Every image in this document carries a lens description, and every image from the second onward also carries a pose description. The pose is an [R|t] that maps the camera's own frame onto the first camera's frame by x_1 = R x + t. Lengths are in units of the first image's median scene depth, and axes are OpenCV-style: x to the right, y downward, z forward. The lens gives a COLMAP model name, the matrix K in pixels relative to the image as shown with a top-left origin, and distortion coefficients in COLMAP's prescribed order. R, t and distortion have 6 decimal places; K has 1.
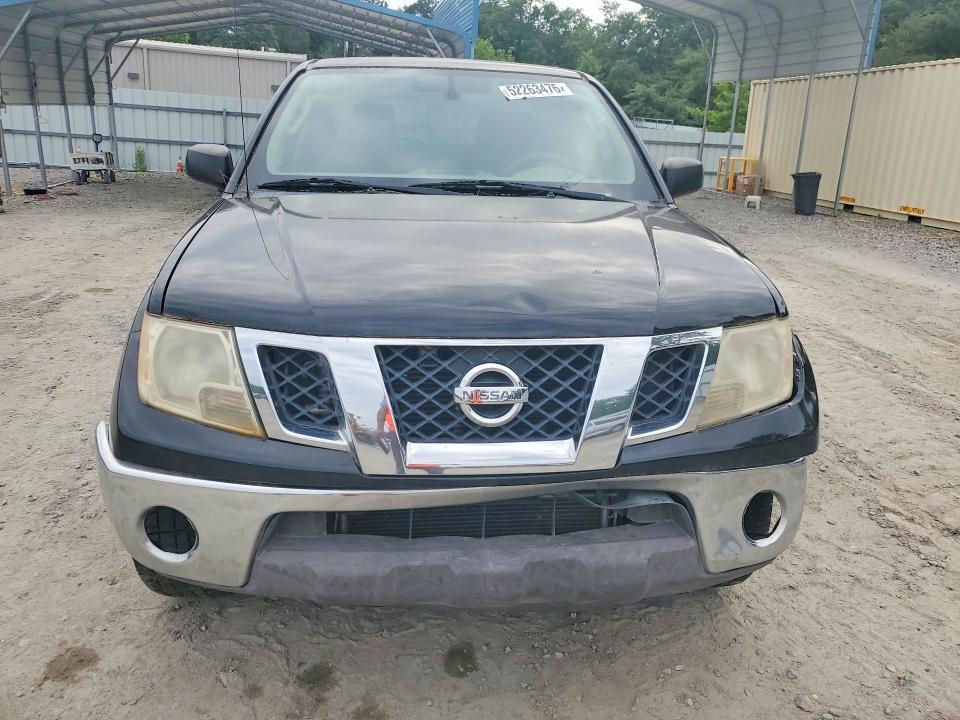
lens RADIAL K [[731.3, 0, 480.8], [0, 731.3, 352.0], [0, 0, 1]] dist [0.004799, 0.013626]
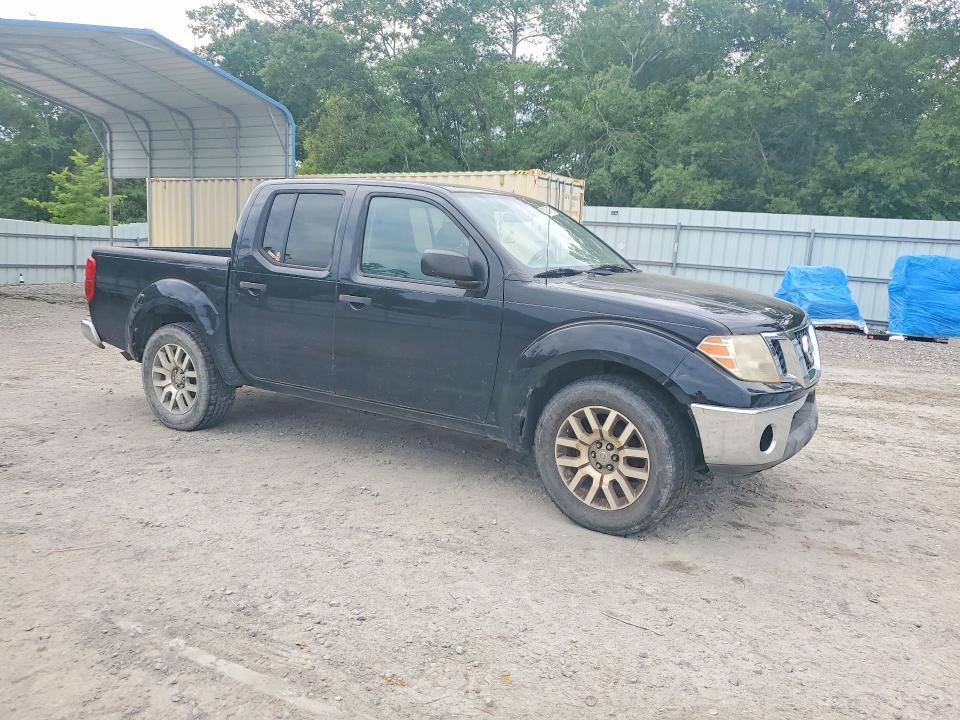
lens RADIAL K [[731.3, 0, 484.9], [0, 731.3, 362.9], [0, 0, 1]] dist [0.004799, 0.013626]
pose [[0.624479, -0.140739, 0.768257, -0.259681], [0.220503, 0.975386, -0.000553, -0.011676], [-0.749269, 0.169749, 0.640141, 0.031438]]
